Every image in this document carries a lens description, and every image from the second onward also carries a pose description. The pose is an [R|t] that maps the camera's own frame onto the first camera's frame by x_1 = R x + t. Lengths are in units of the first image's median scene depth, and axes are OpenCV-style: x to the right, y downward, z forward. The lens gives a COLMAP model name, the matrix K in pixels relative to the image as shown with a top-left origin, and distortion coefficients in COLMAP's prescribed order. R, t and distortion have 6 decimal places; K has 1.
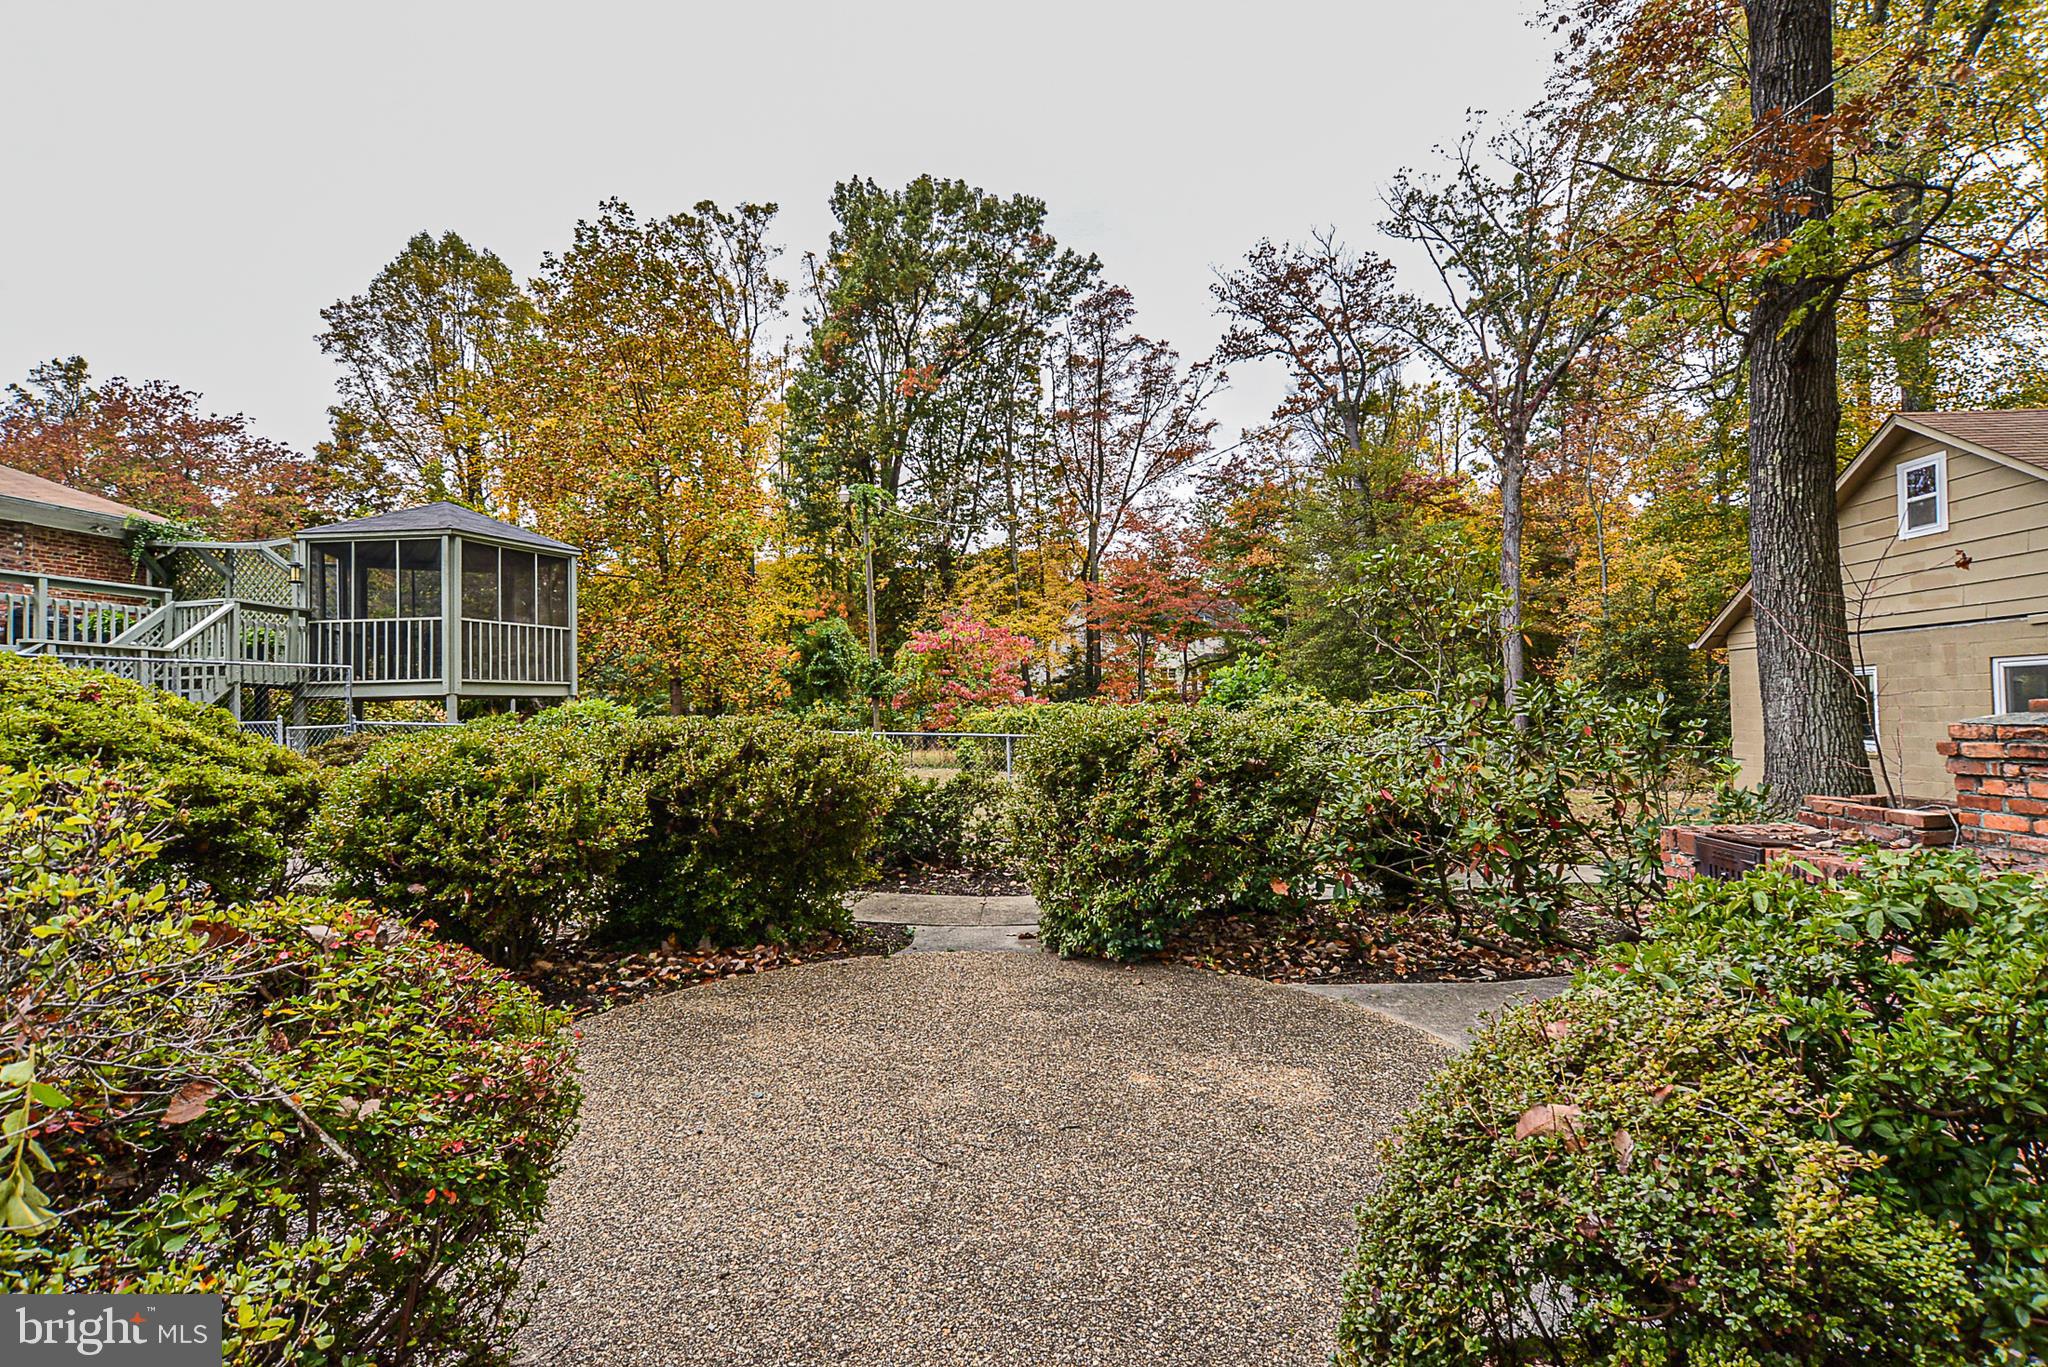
lens RADIAL K [[1017.2, 0, 1016.4], [0, 1017.2, 688.5], [0, 0, 1]] dist [-0.002024, 0.007733]
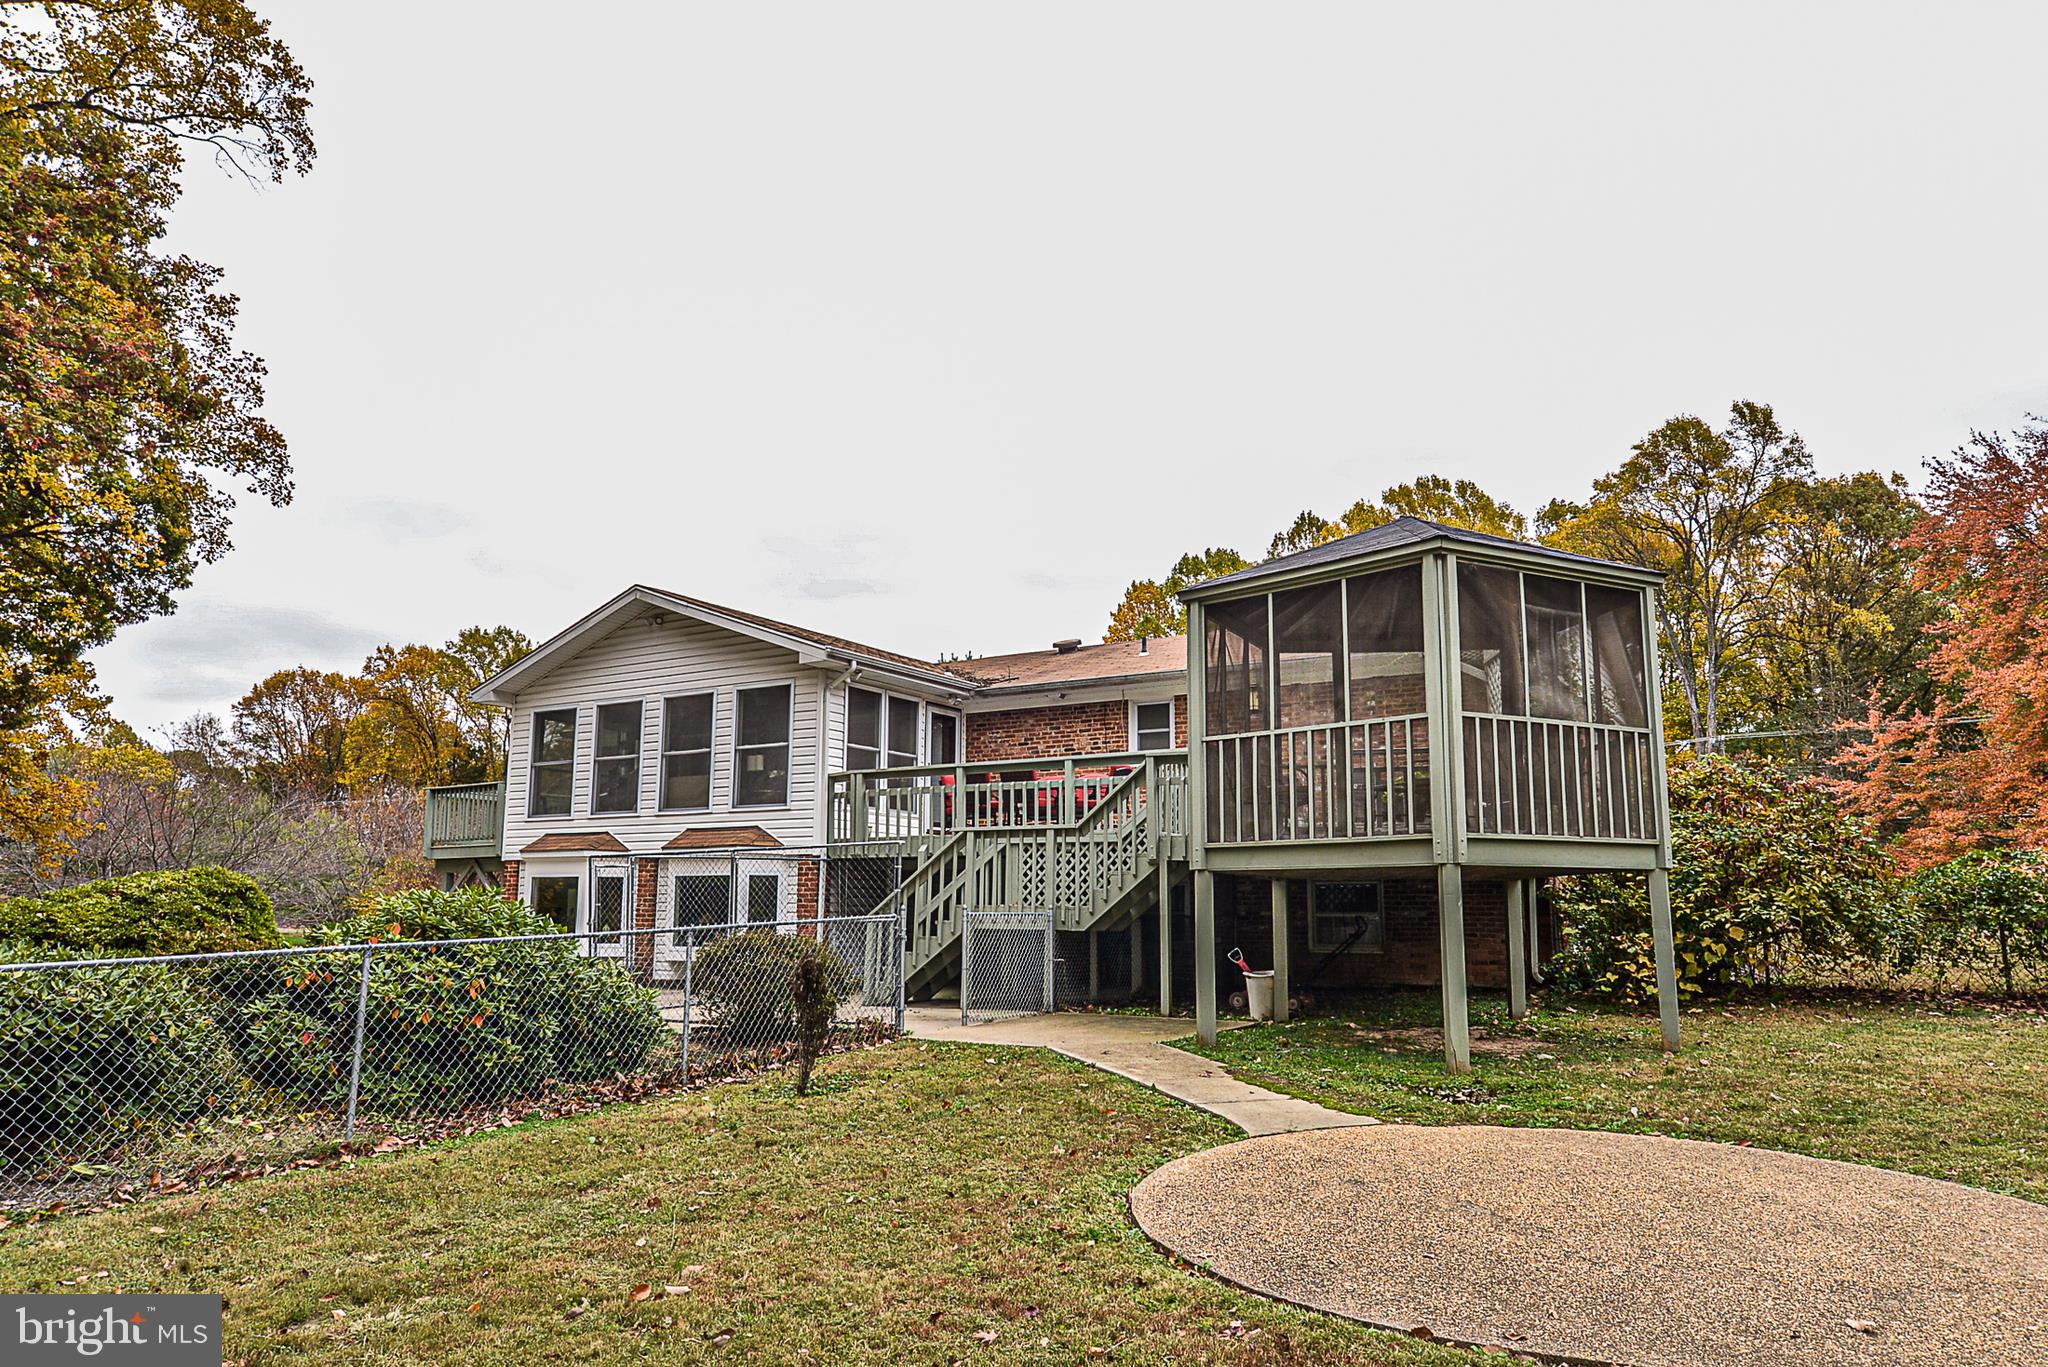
lens RADIAL K [[1362.1, 0, 1020.8], [0, 1362.1, 690.5], [0, 0, 1]] dist [-0.029090, 0.023914]
pose [[-0.398299, -0.132726, -0.907602, 0.054504], [0.024593, 0.987575, -0.155214, 0.005685], [0.916926, -0.084142, -0.390086, 0.313879]]
